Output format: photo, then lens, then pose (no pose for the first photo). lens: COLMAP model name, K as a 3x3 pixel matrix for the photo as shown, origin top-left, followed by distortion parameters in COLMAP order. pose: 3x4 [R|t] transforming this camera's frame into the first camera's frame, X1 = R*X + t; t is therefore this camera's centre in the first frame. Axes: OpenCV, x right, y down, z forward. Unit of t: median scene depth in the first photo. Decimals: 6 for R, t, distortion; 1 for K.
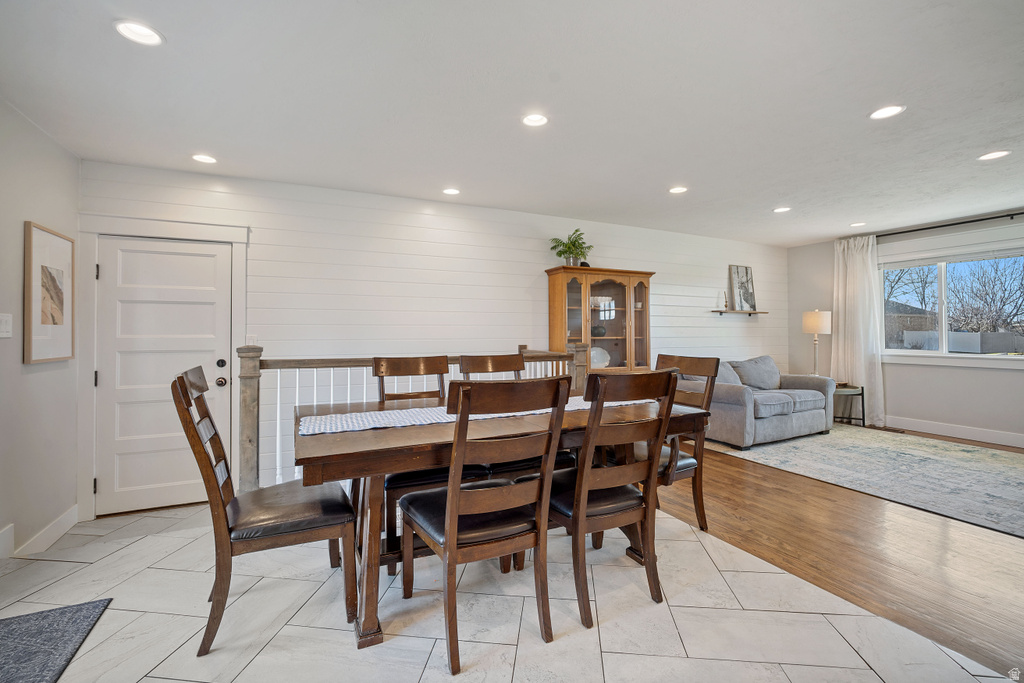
lens RADIAL K [[456.4, 0, 511.3], [0, 456.4, 329.5], [0, 0, 1]] dist [-0.044144, 0.017568]
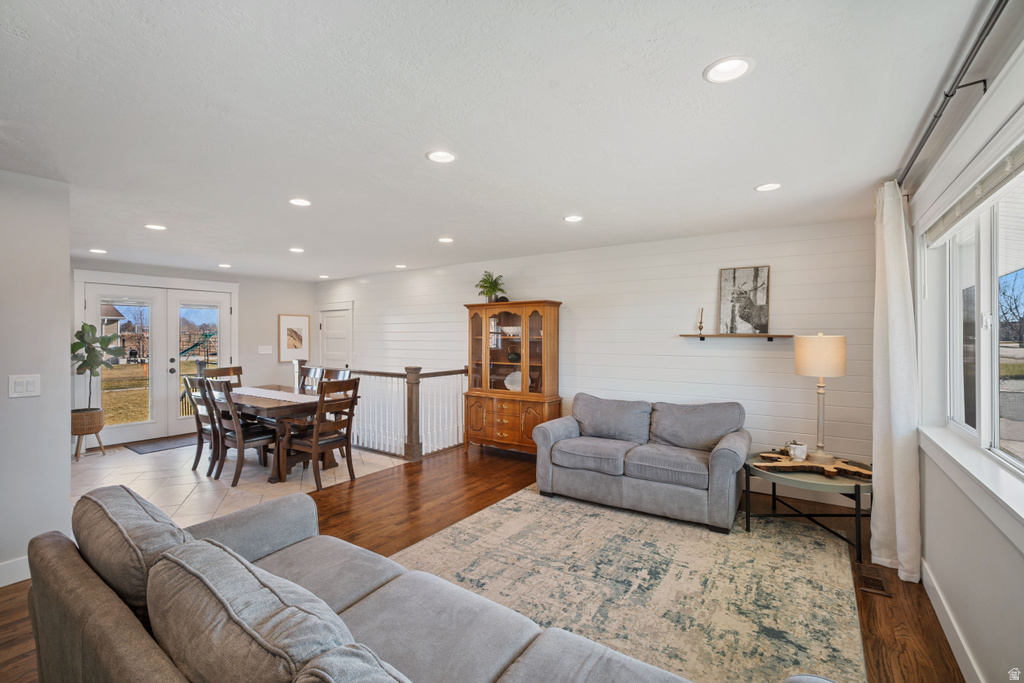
lens RADIAL K [[450.7, 0, 511.0], [0, 450.7, 352.9], [0, 0, 1]] dist [-0.042690, 0.017108]
pose [[0.491102, 0.034618, -0.870414, 0.995081], [0.006861, 0.999025, 0.043604, -0.047150], [0.871075, -0.027386, 0.490386, 0.392147]]
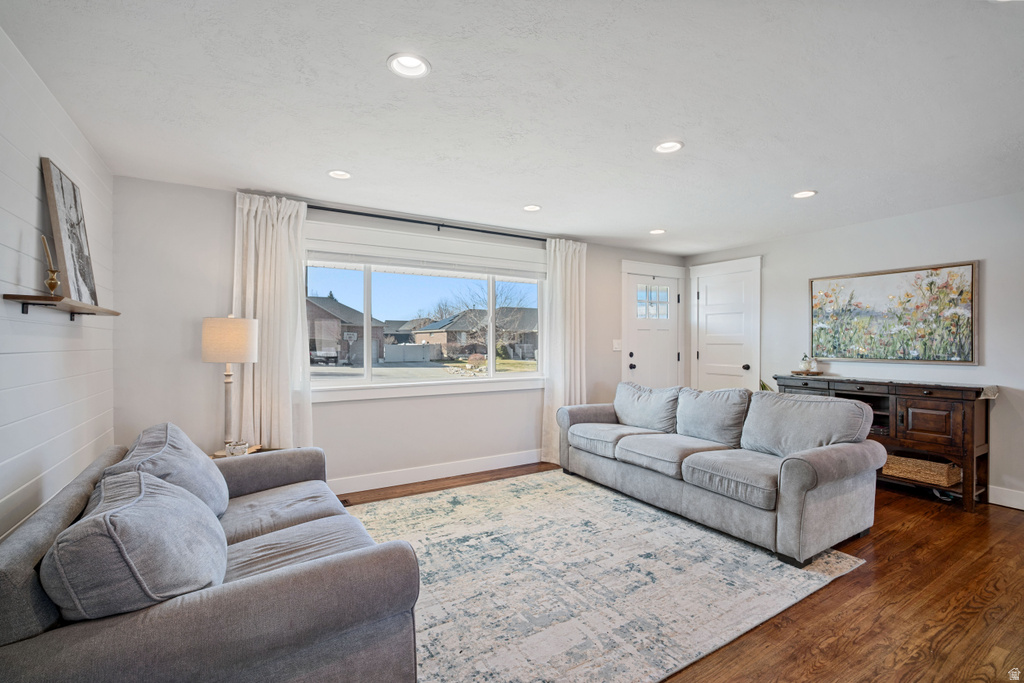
lens RADIAL K [[450.7, 0, 511.0], [0, 450.7, 352.9], [0, 0, 1]] dist [-0.042690, 0.017108]
pose [[-0.086627, -0.019349, 0.996053, 0.154741], [-0.004398, 0.999809, 0.019039, -0.012648], [-0.996231, -0.002732, -0.086695, 0.742766]]
